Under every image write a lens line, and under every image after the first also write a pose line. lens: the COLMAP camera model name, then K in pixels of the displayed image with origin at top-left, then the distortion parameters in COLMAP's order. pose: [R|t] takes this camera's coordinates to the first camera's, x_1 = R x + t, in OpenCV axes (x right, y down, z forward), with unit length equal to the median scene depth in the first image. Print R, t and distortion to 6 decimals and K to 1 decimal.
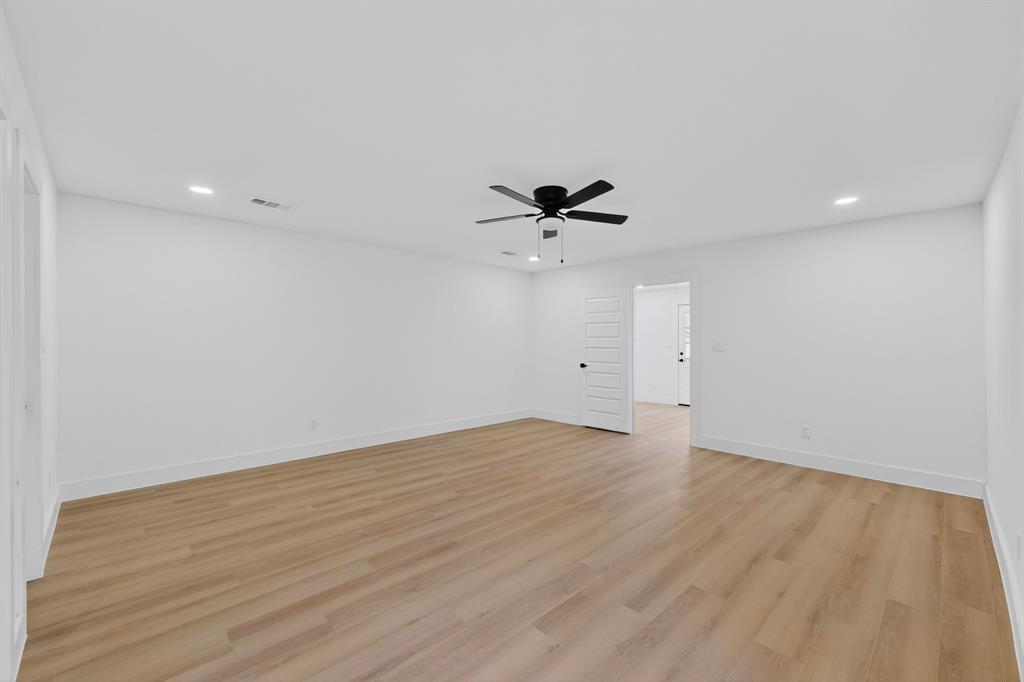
lens RADIAL K [[420.2, 0, 512.0], [0, 420.2, 341.0], [0, 0, 1]] dist [0.000599, -0.000048]
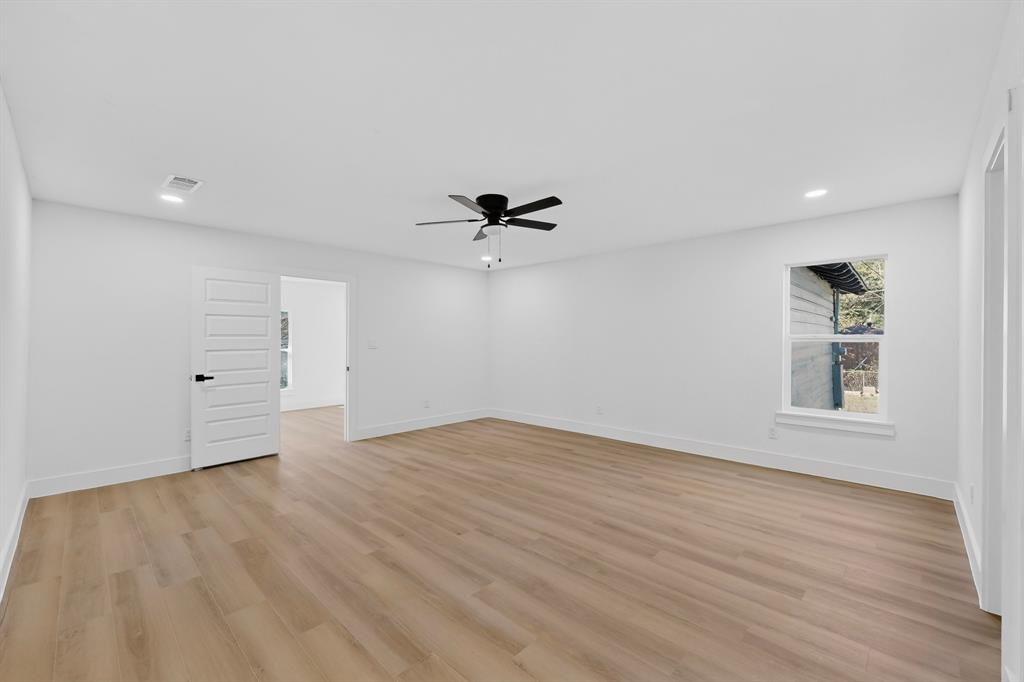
lens RADIAL K [[420.2, 0, 512.0], [0, 420.2, 341.0], [0, 0, 1]] dist [0.000599, -0.000048]
pose [[-0.036872, -0.002111, 0.999318, -0.958558], [0.000933, 0.999997, 0.002147, -0.000714], [-0.999320, 0.001011, -0.036870, 0.980780]]
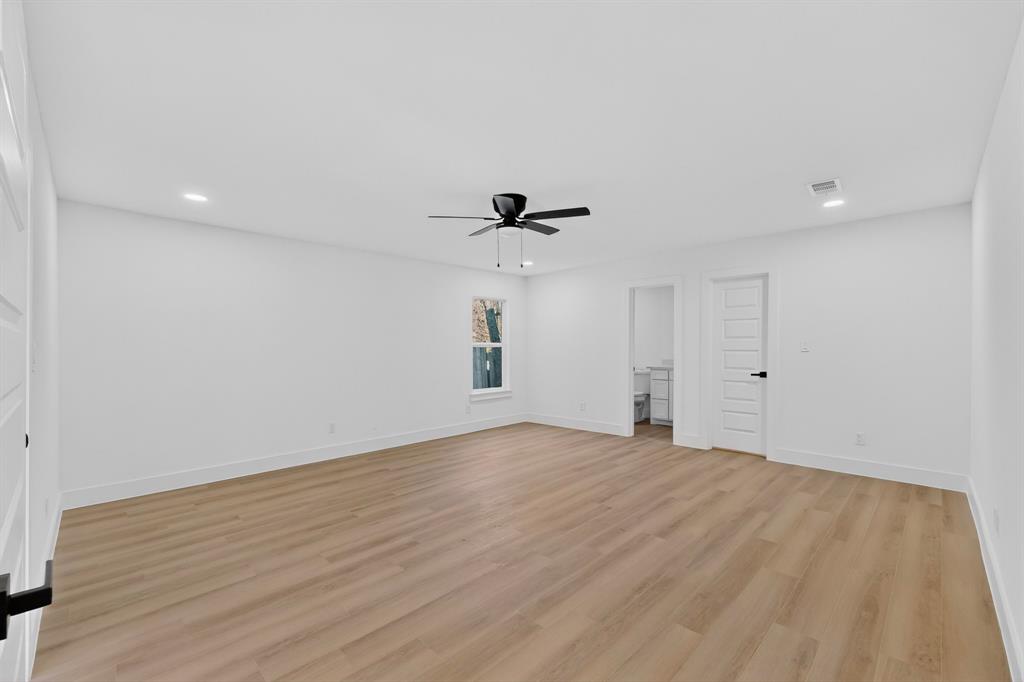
lens RADIAL K [[428.0, 0, 514.7], [0, 428.0, 345.6], [0, 0, 1]] dist [0.006518, 0.000102]
pose [[-0.999739, 0.004516, -0.022408, 0.101506], [0.004590, 0.999984, -0.003293, 0.006449], [0.022392, -0.003395, -0.999743, 2.033317]]
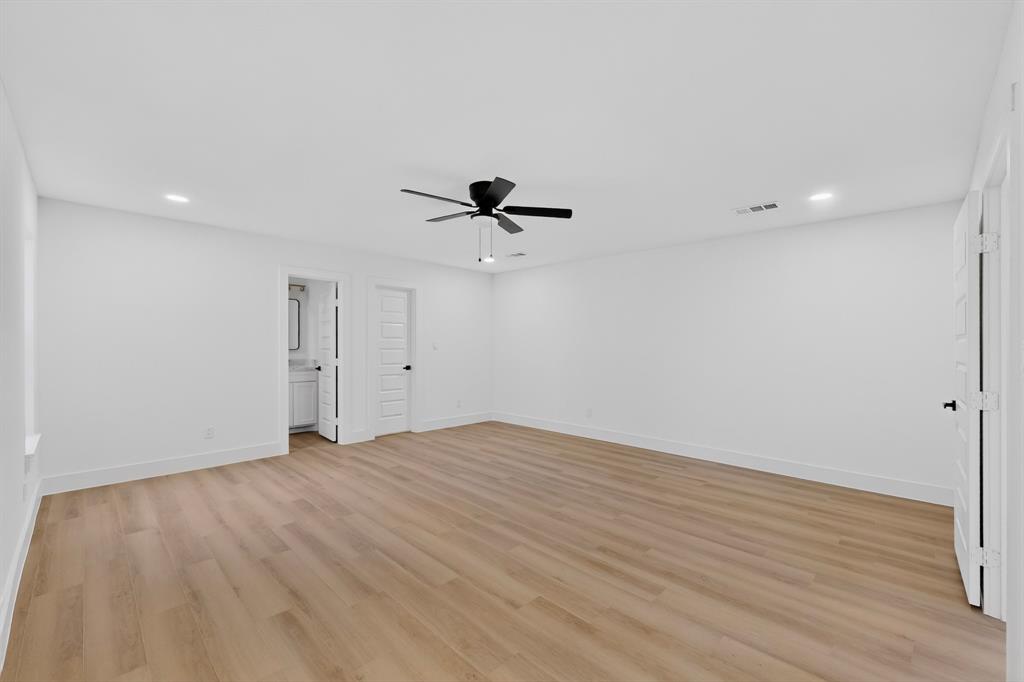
lens RADIAL K [[428.0, 0, 514.7], [0, 428.0, 345.6], [0, 0, 1]] dist [0.006518, 0.000102]
pose [[0.030044, 0.002486, -0.999545, 1.062725], [-0.003510, 0.999991, 0.002381, 0.003287], [0.999542, 0.003437, 0.030053, 1.024777]]
